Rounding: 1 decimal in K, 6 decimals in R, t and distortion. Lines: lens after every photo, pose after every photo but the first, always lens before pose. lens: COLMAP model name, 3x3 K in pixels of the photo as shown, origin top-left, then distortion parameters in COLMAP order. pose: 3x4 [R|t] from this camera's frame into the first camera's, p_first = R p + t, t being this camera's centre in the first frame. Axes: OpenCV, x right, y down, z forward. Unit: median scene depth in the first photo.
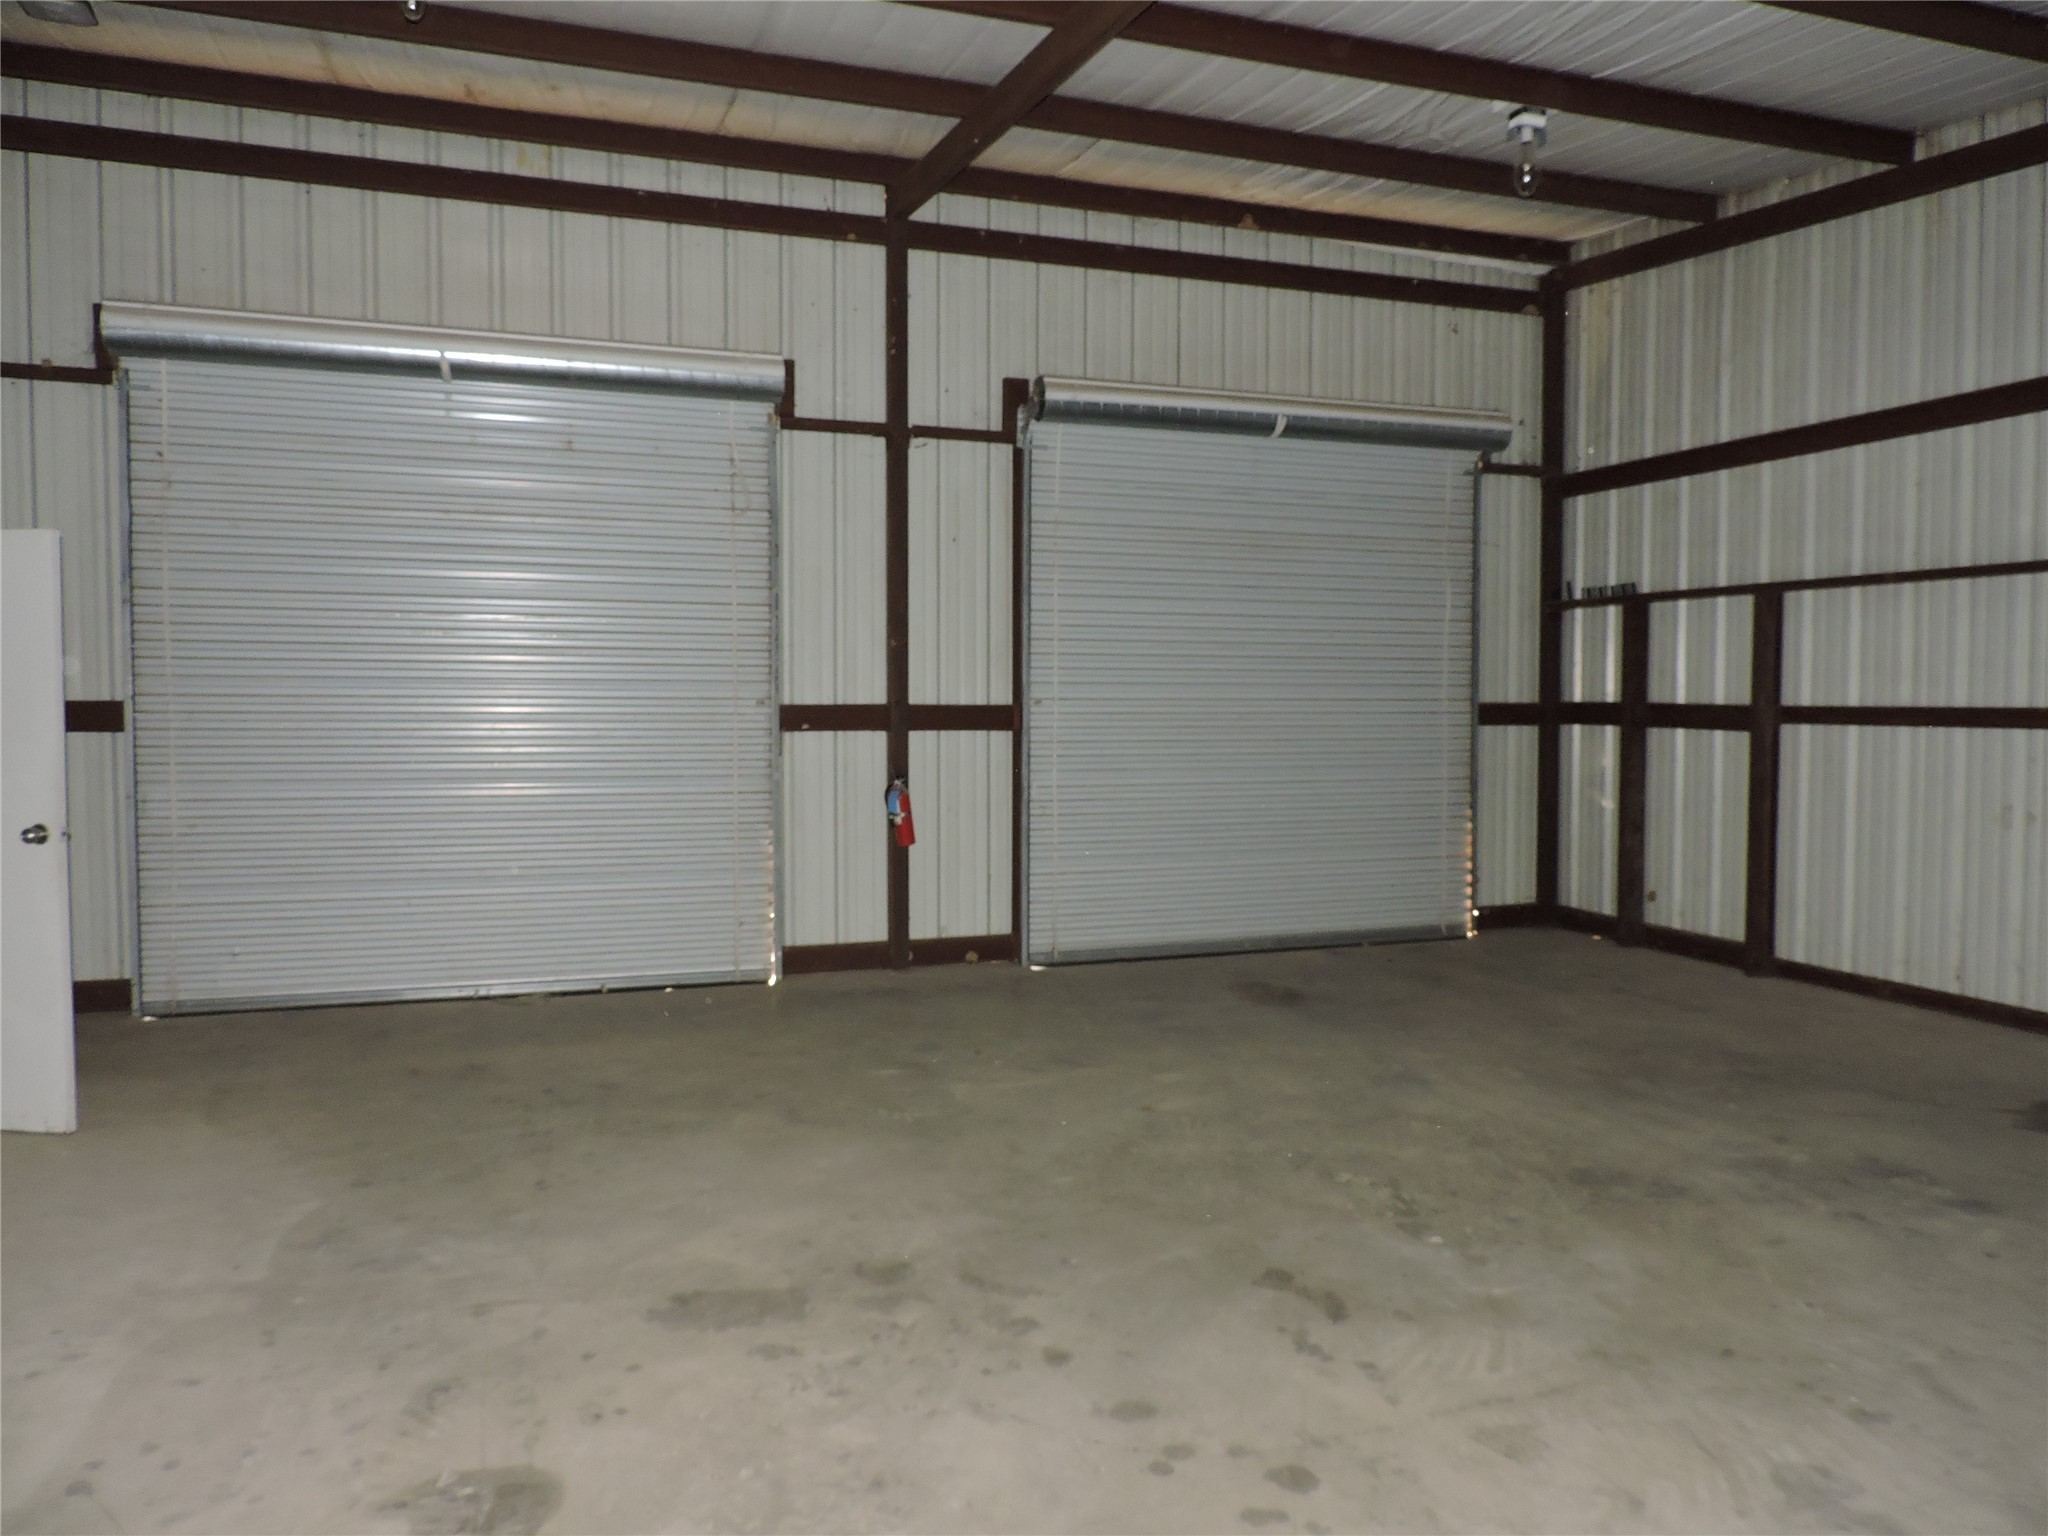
lens RADIAL K [[1500.9, 0, 1044.5], [0, 1500.9, 765.8], [0, 0, 1]] dist [-0.011341, 0.004995]
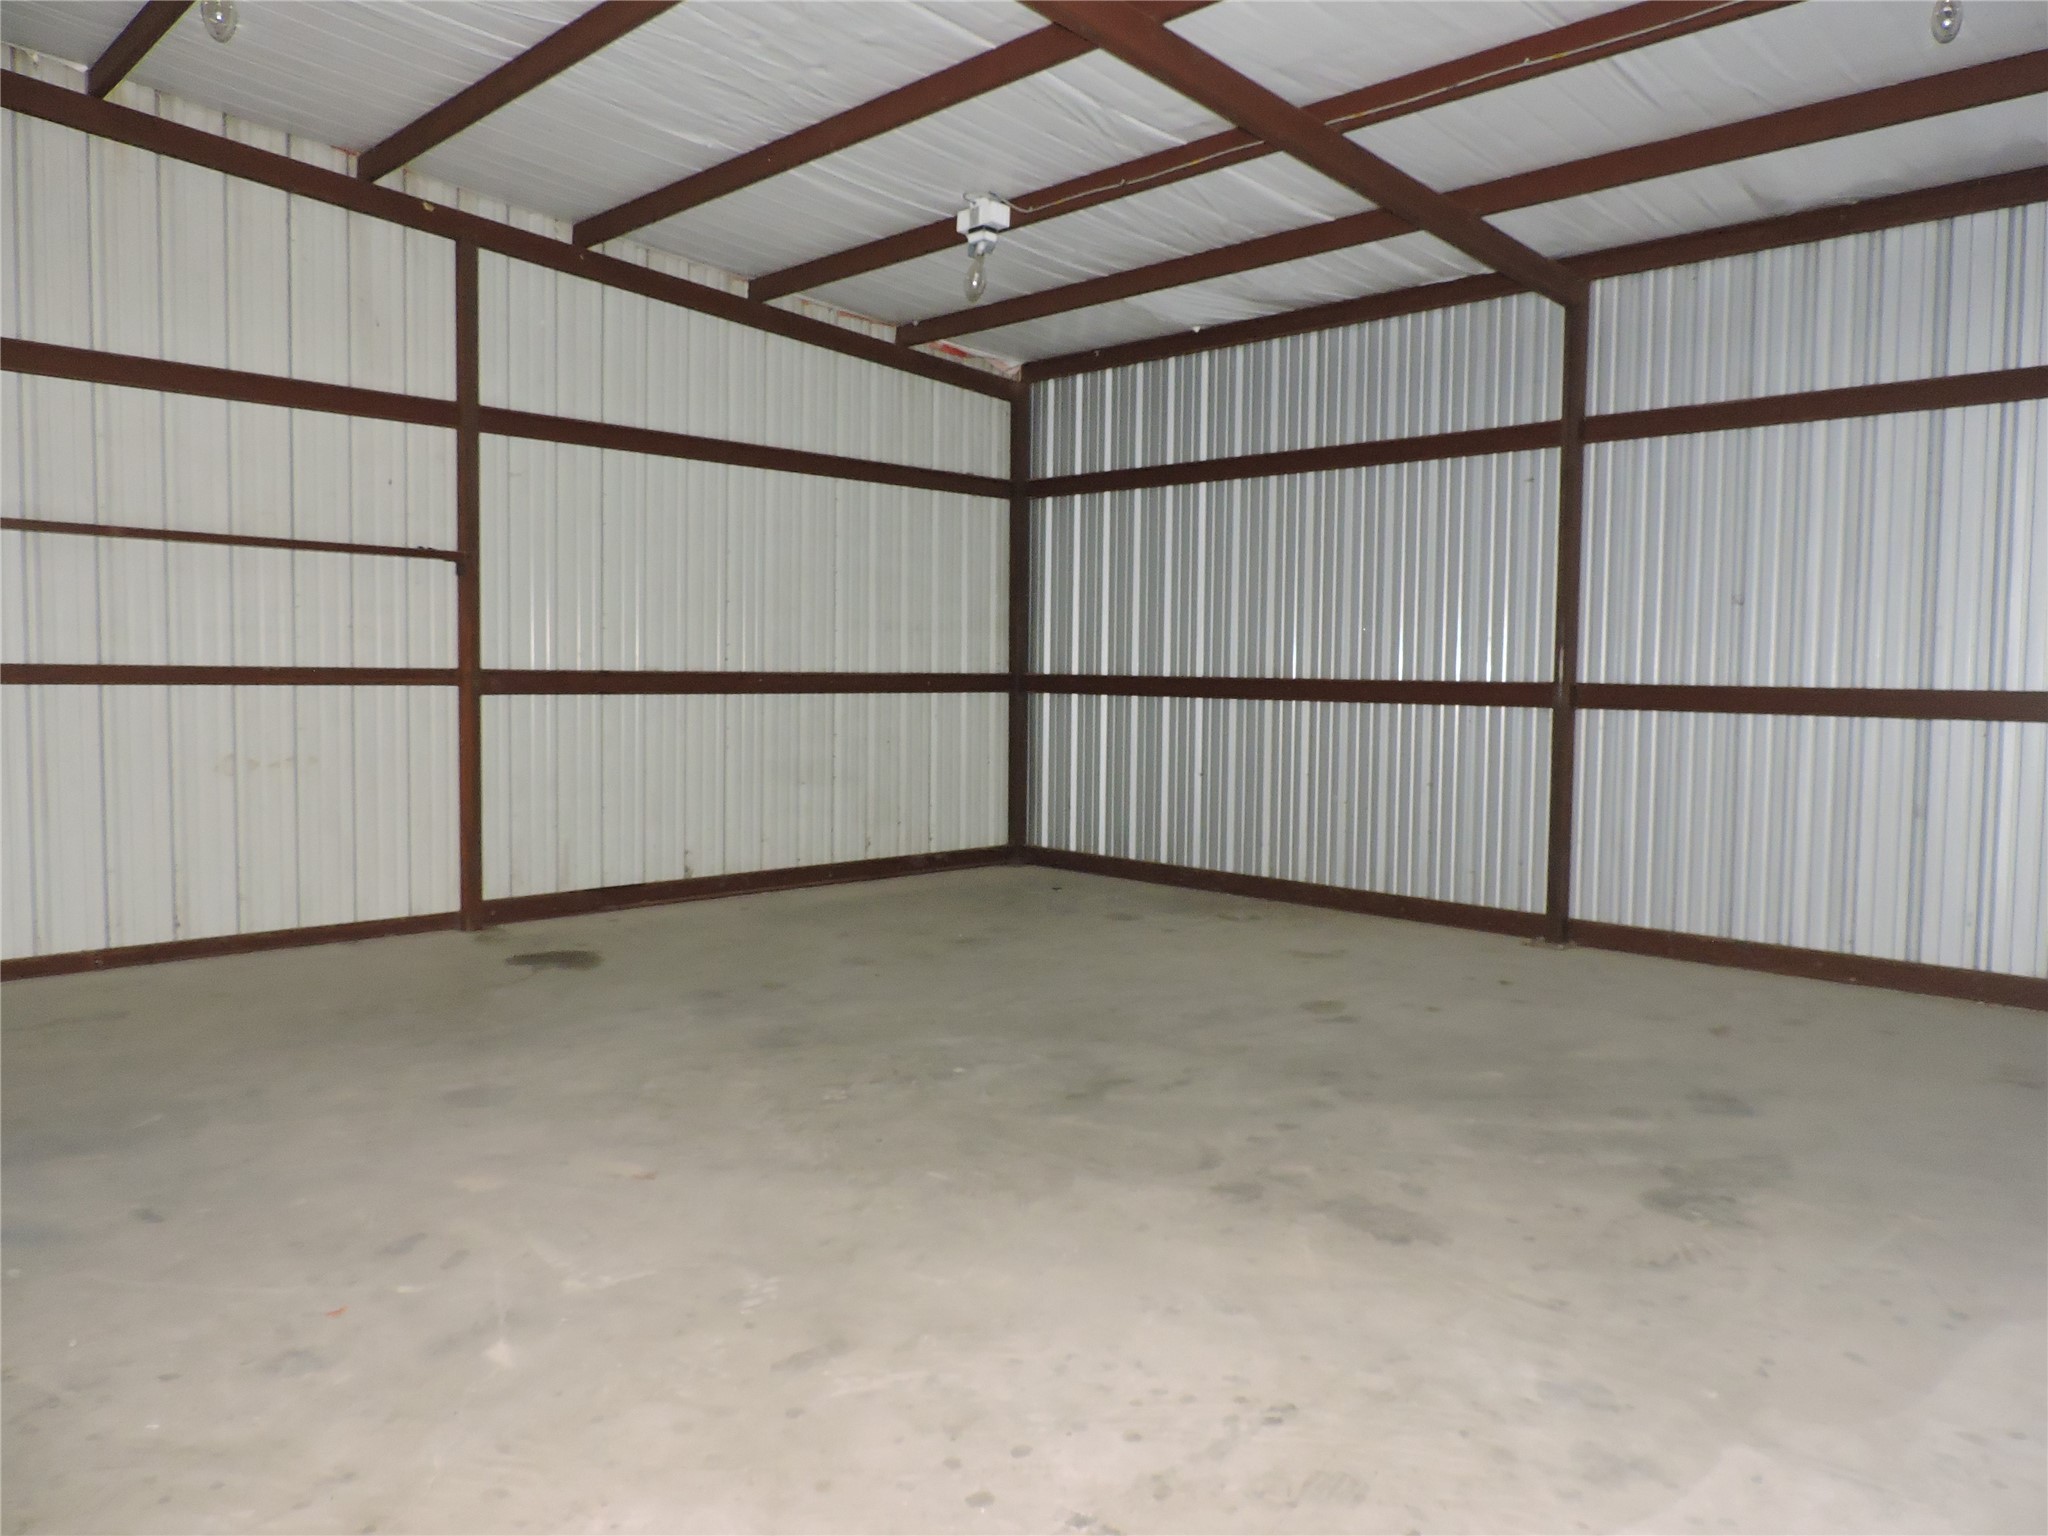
lens RADIAL K [[1500.9, 0, 1022.2], [0, 1500.9, 759.2], [0, 0, 1]] dist [-0.011341, 0.004995]
pose [[-0.452661, -0.058115, 0.889787, -1.030075], [0.025809, 0.996602, 0.078221, -0.072351], [-0.891309, 0.058373, -0.449623, 1.670846]]
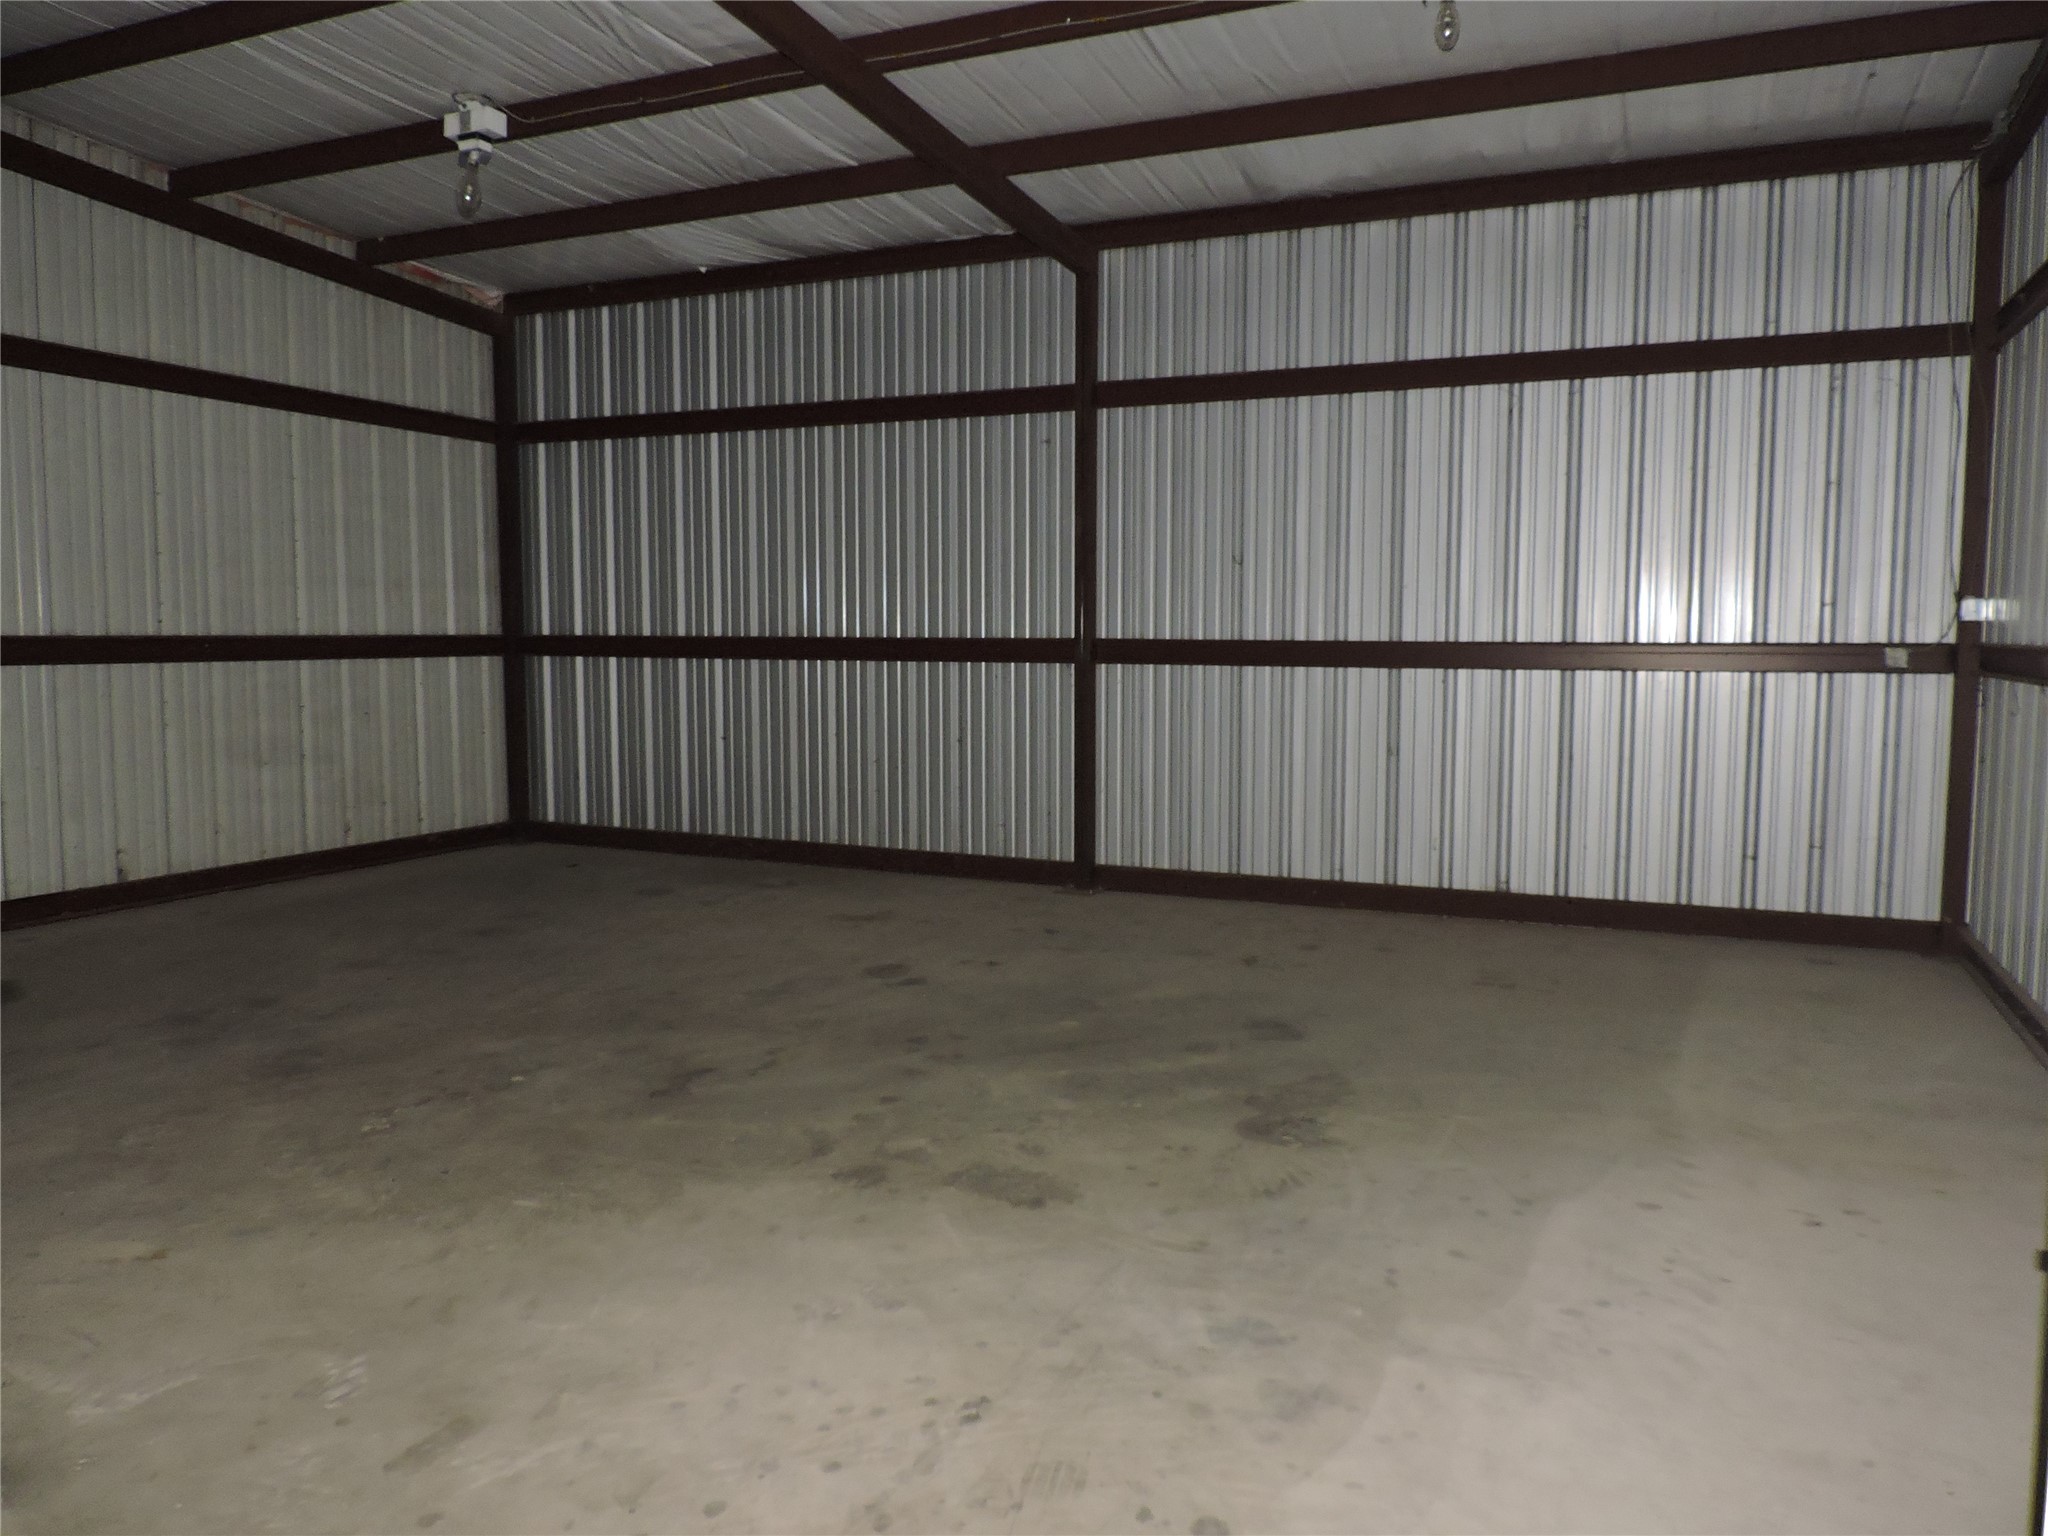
lens RADIAL K [[1500.9, 0, 1042.7], [0, 1500.9, 760.7], [0, 0, 1]] dist [-0.011341, 0.004995]
pose [[-0.742263, -0.059045, 0.667503, -0.916190], [0.025115, 0.992959, 0.115763, -0.073207], [-0.669638, 0.102691, -0.735554, 1.713013]]
